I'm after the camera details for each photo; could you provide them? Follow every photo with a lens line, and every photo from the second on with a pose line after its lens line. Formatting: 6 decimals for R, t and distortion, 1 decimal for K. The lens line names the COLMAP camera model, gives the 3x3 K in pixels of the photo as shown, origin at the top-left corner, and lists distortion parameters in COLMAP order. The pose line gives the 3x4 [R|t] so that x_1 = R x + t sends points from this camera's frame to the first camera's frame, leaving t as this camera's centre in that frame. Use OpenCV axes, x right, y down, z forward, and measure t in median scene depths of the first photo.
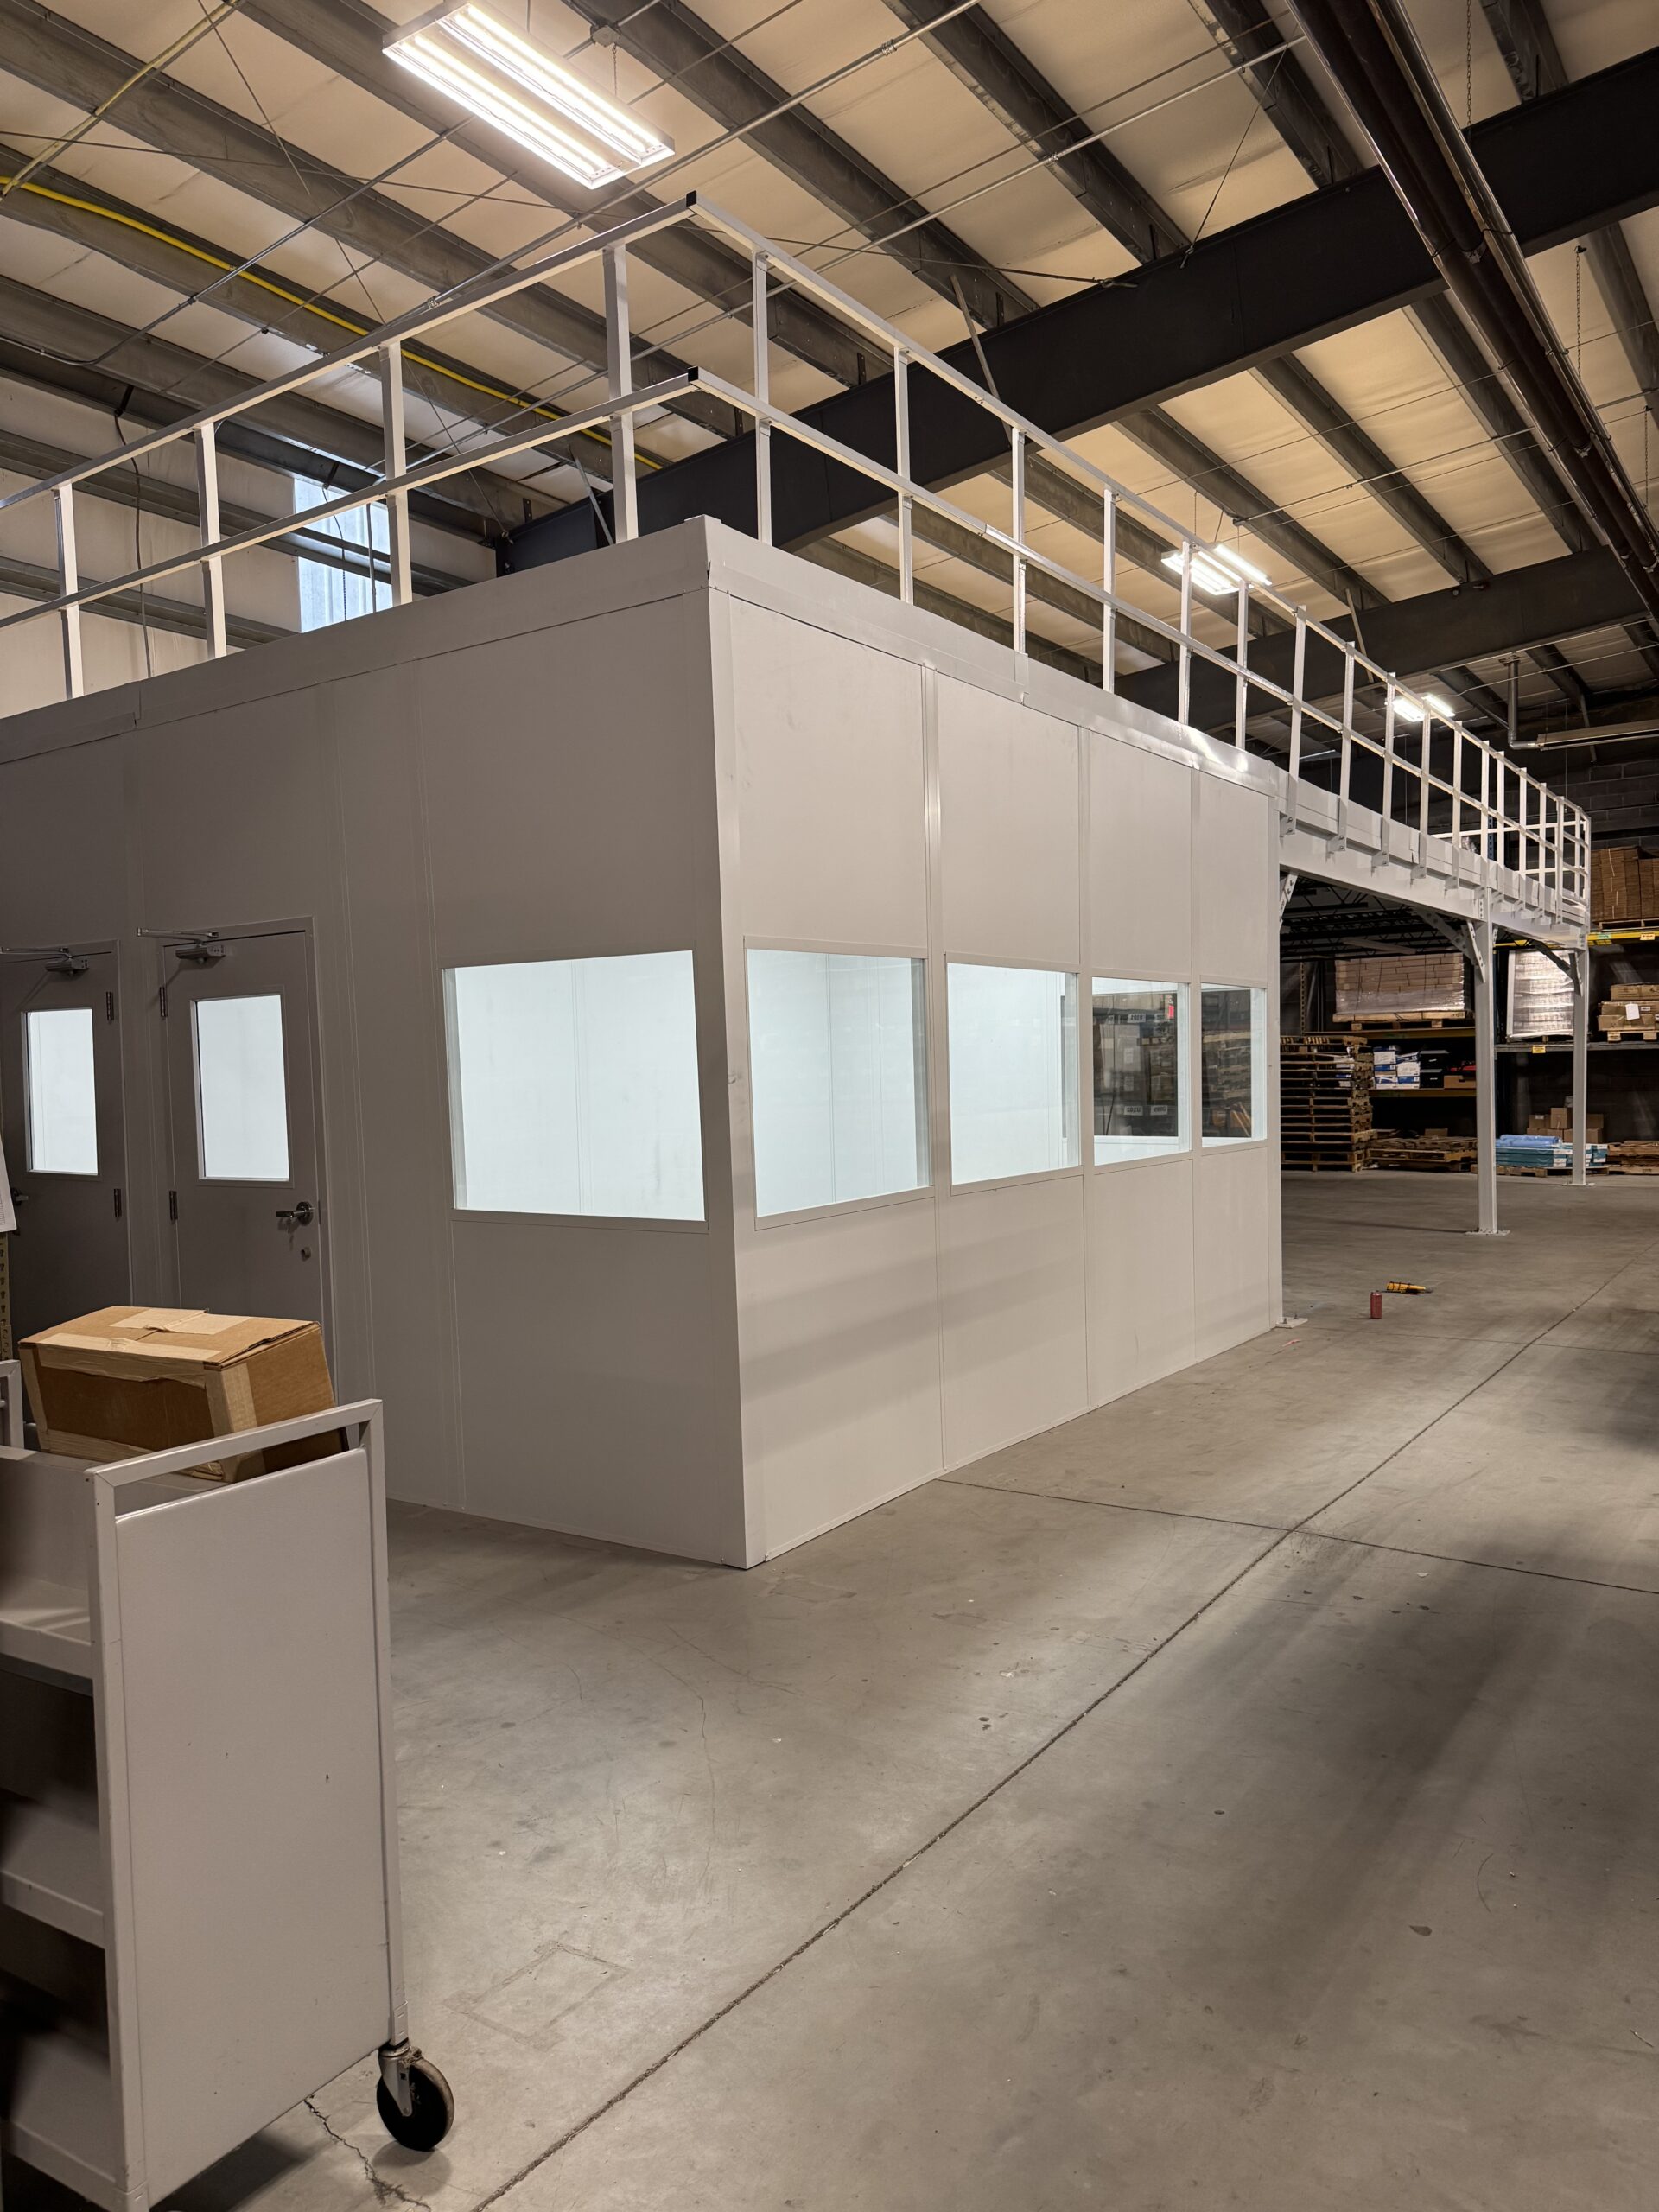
lens RADIAL K [[1533.6, 0, 828.6], [0, 1533.6, 1118.6], [0, 0, 1]] dist [0.015760, -0.033502]
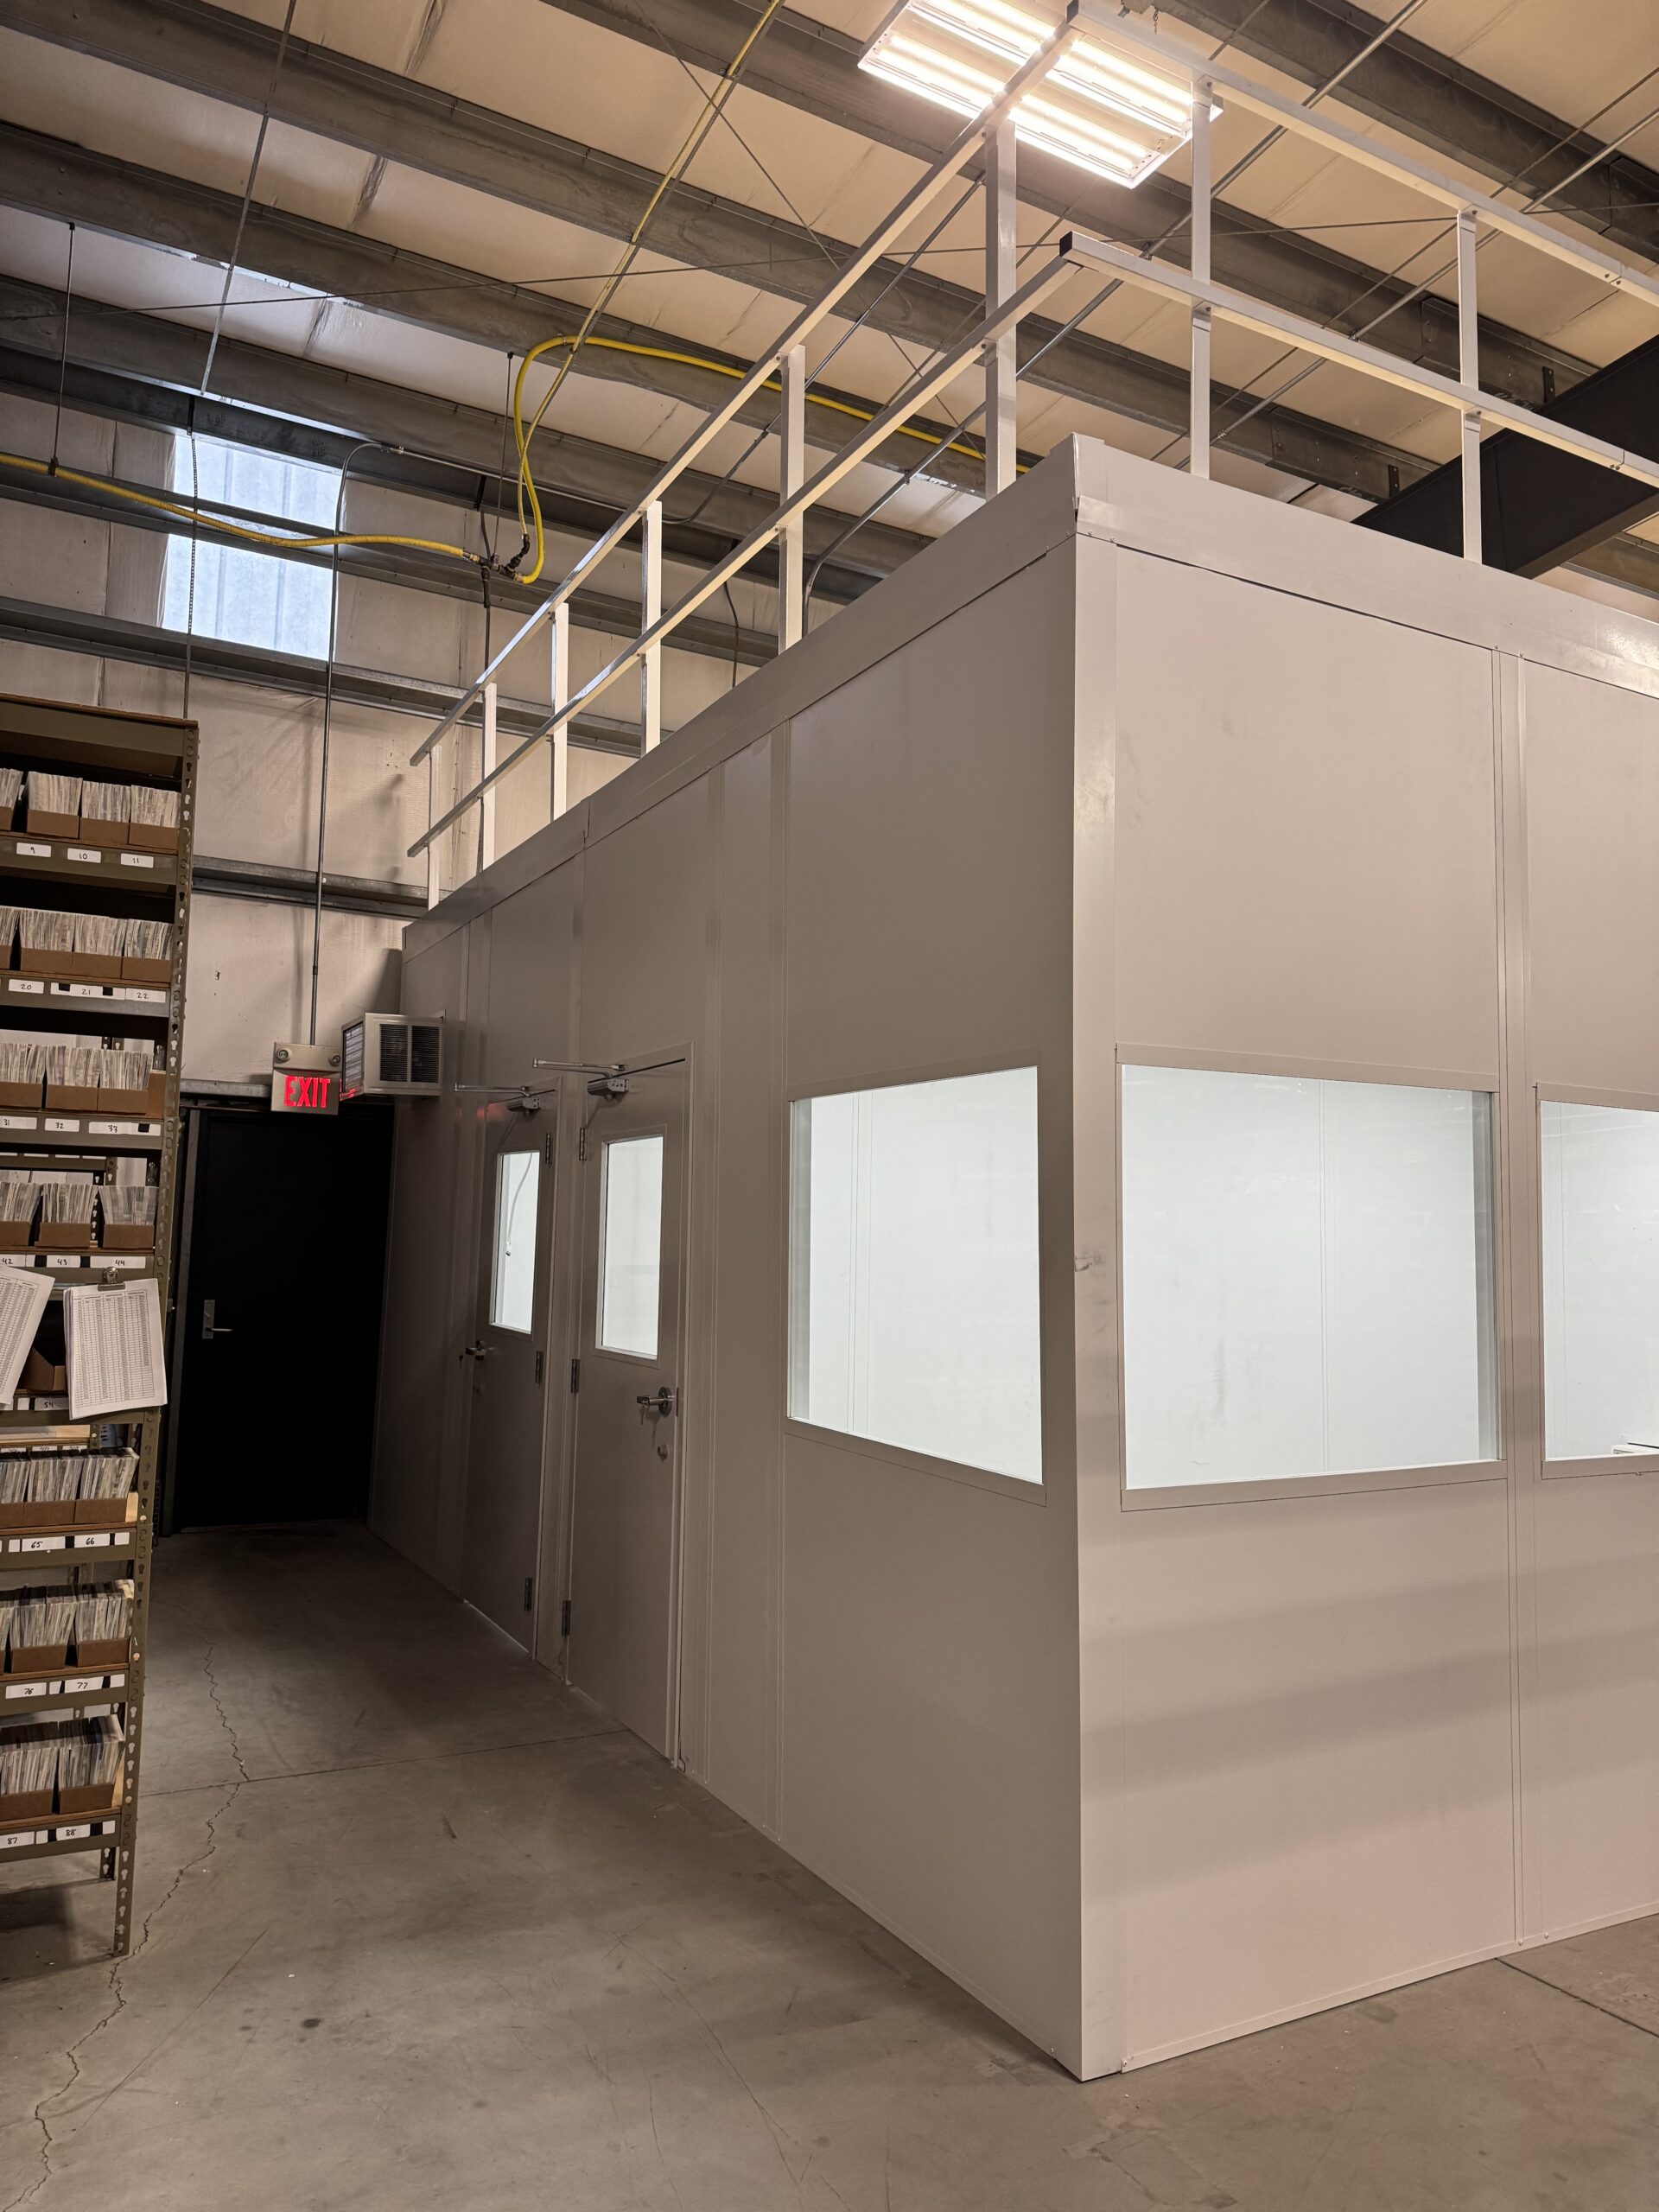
lens RADIAL K [[1533.6, 0, 836.1], [0, 1533.6, 1104.7], [0, 0, 1]] dist [0.015760, -0.033502]
pose [[0.887370, 0.008264, -0.460984, 0.113229], [-0.064995, 0.992097, -0.107325, -0.013751], [0.456454, 0.125199, 0.880895, 0.314199]]
